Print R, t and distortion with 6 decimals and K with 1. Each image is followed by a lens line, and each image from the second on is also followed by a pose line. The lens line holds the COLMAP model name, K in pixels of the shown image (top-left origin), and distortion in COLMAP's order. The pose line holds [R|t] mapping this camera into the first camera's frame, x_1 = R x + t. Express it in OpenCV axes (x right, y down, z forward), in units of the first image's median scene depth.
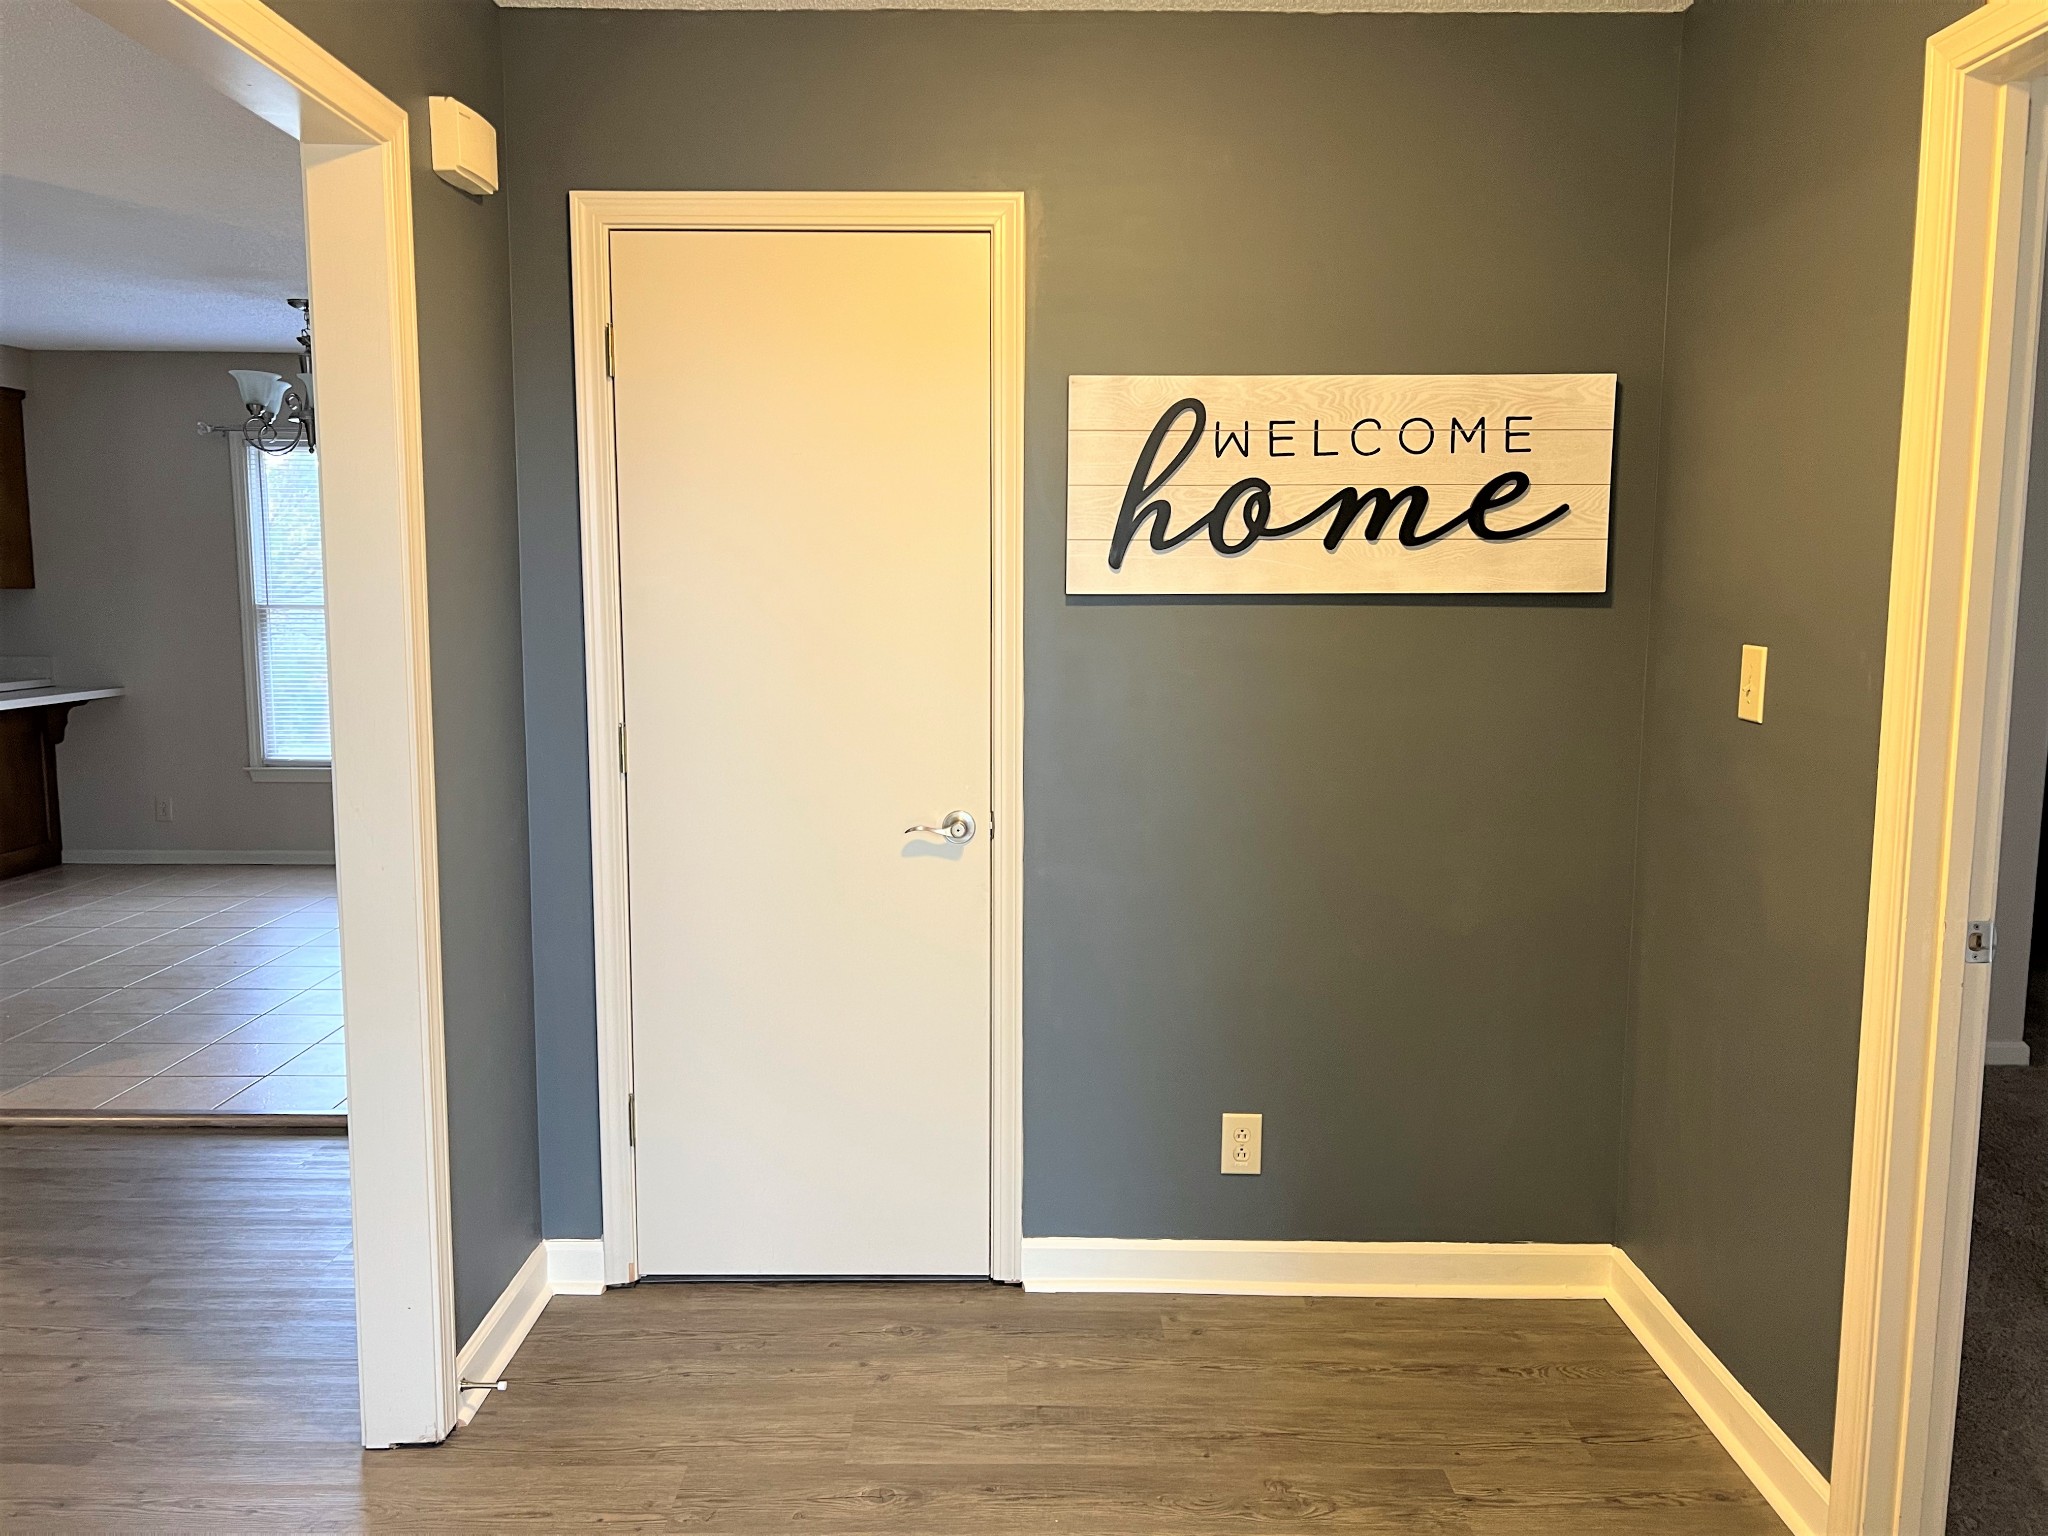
lens RADIAL K [[1570.6, 0, 1033.2], [0, 1570.6, 769.7], [0, 0, 1]] dist [0.045979, -0.056190]
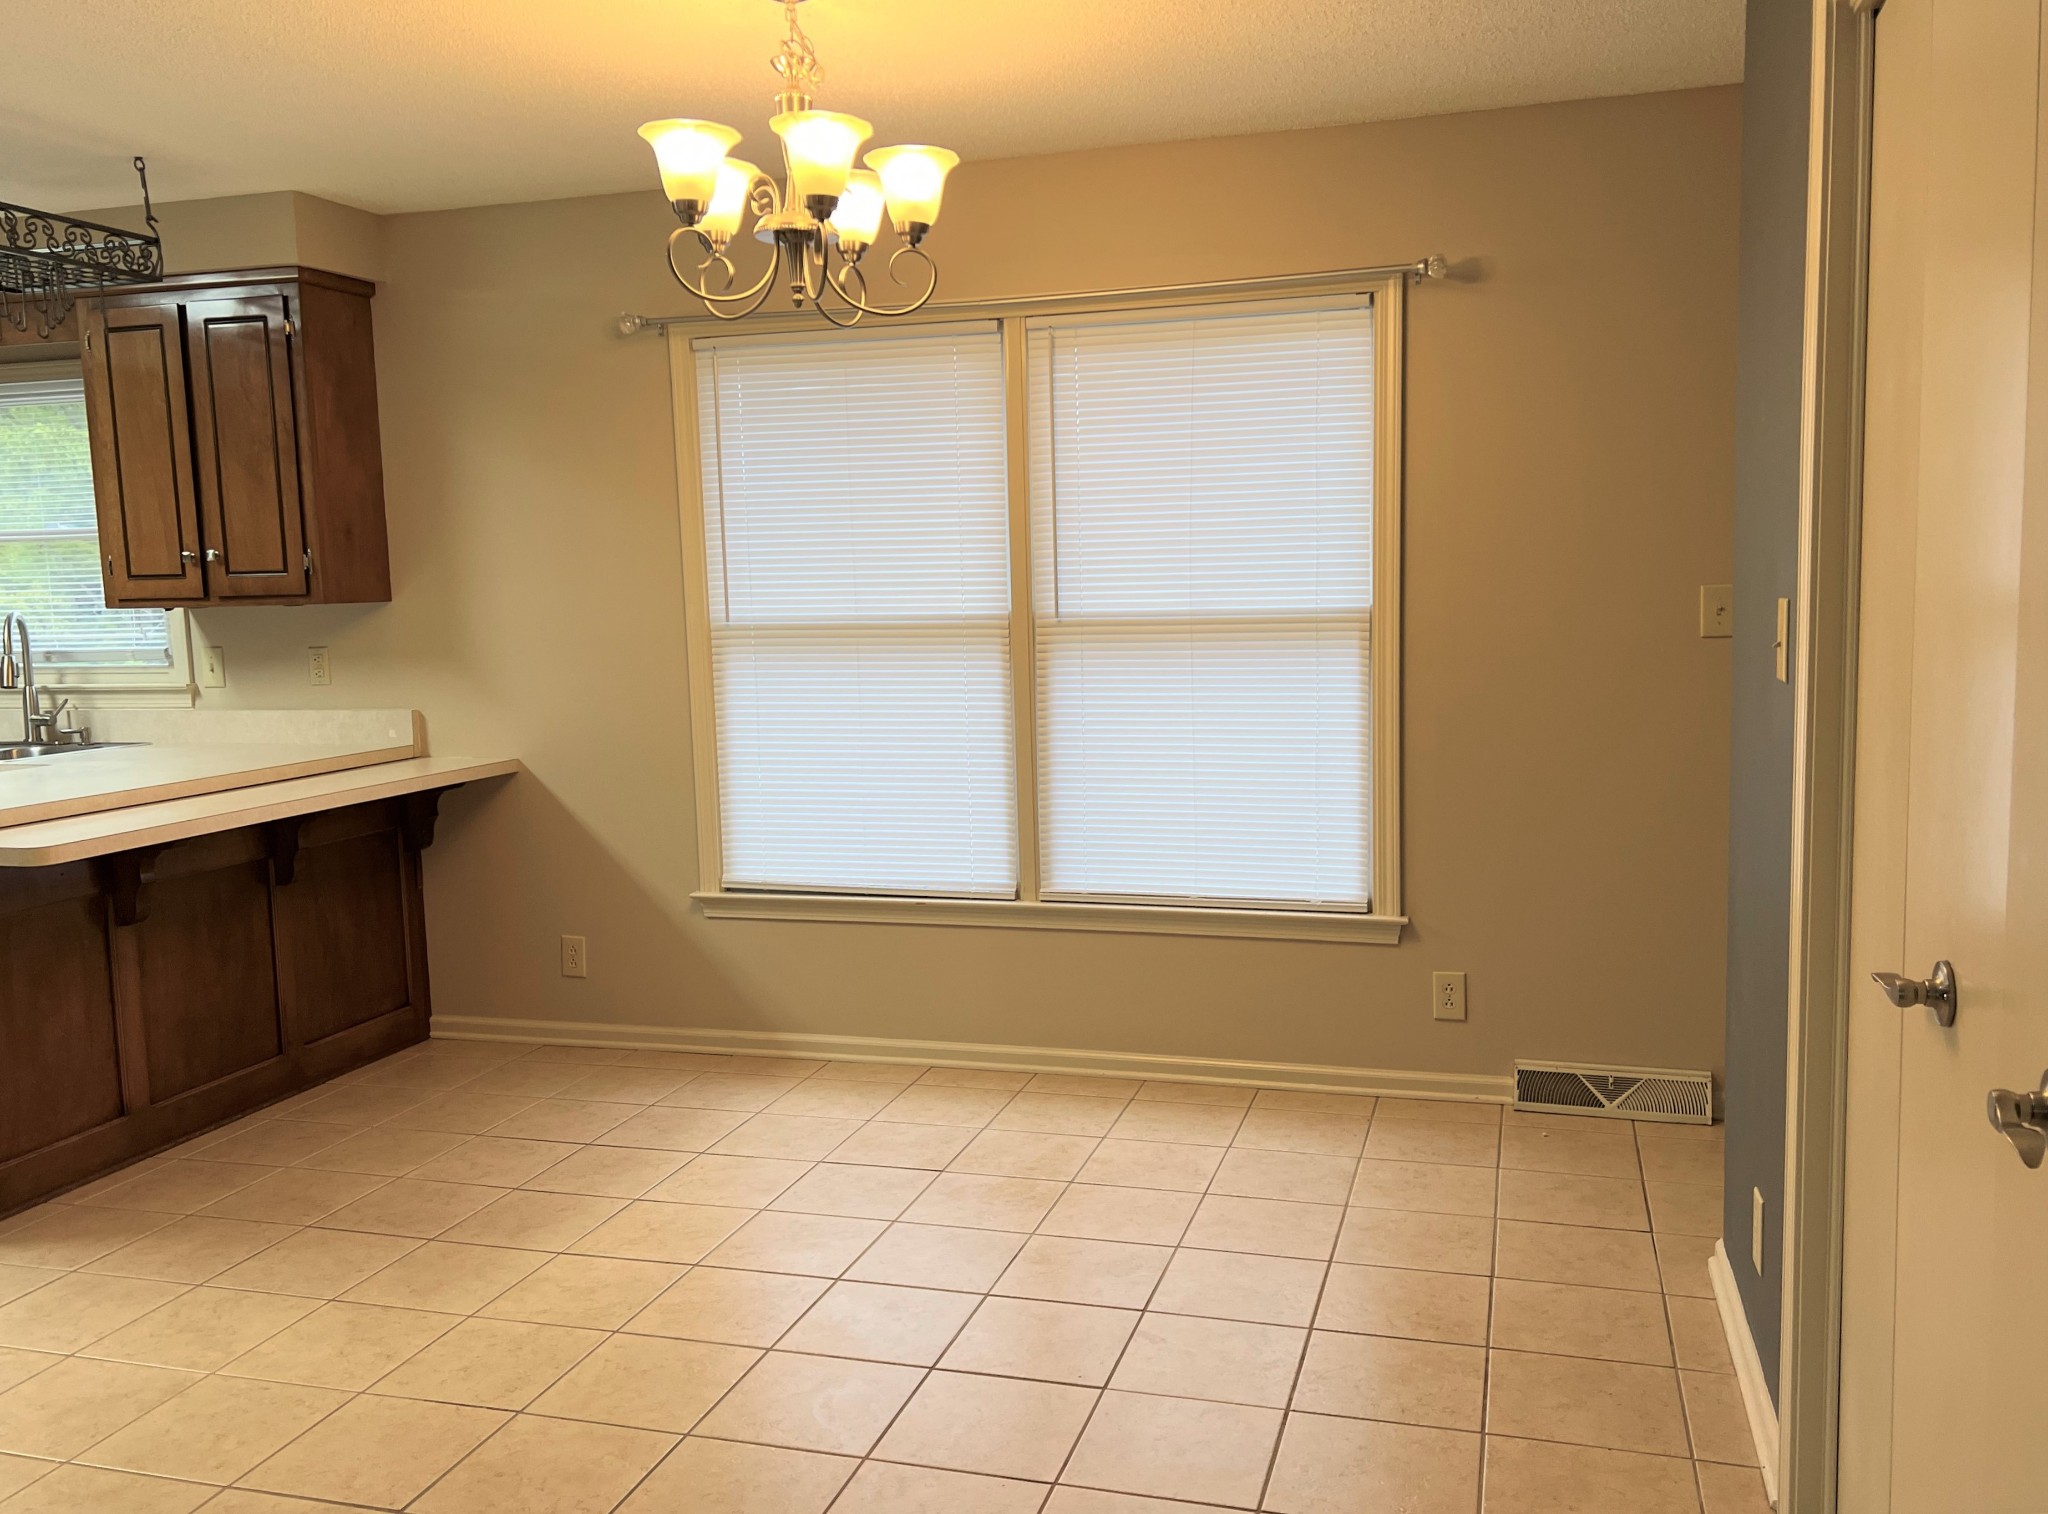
lens RADIAL K [[1659.1, 0, 1067.3], [0, 1659.1, 774.8], [0, 0, 1]] dist [0.021954, -0.035815]
pose [[0.963546, 0.002917, -0.267526, -0.197680], [-0.004613, 0.999973, -0.005712, -0.043301], [0.267502, 0.006738, 0.963534, 0.441354]]
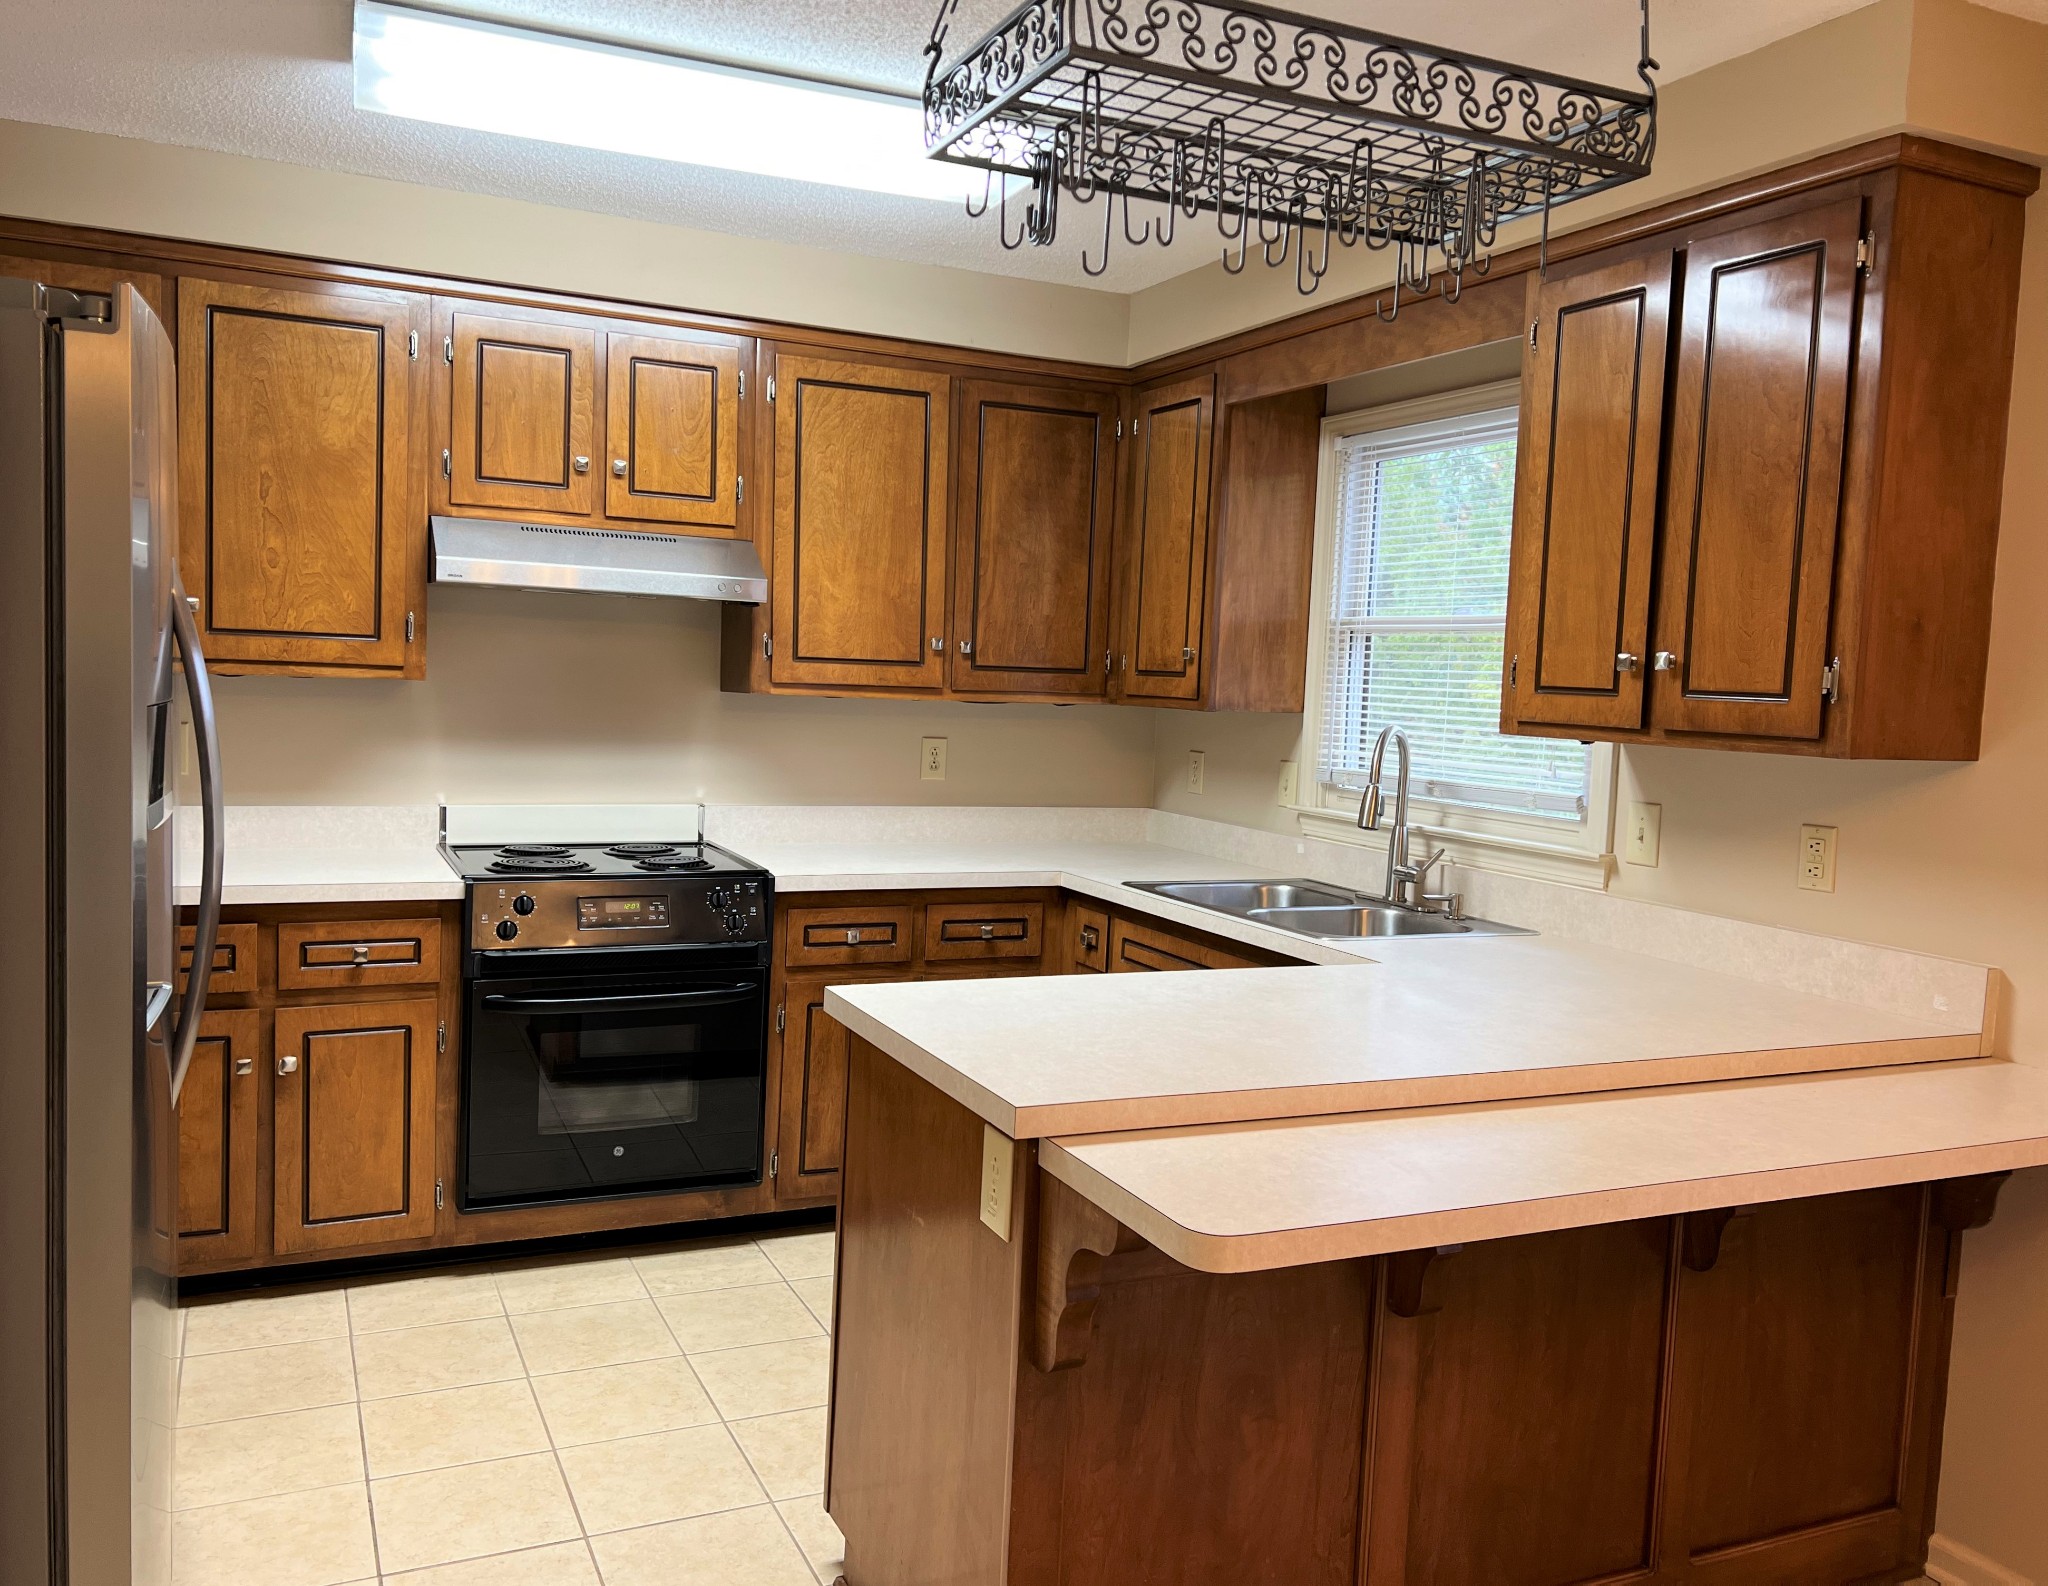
lens RADIAL K [[1593.9, 0, 977.7], [0, 1593.9, 787.1], [0, 0, 1]] dist [0.074881, -0.077925]
pose [[0.402481, 0.076754, -0.912205, -0.403479], [-0.153906, 0.987968, 0.015223, -0.081646], [0.902398, 0.134267, 0.409451, 0.672916]]
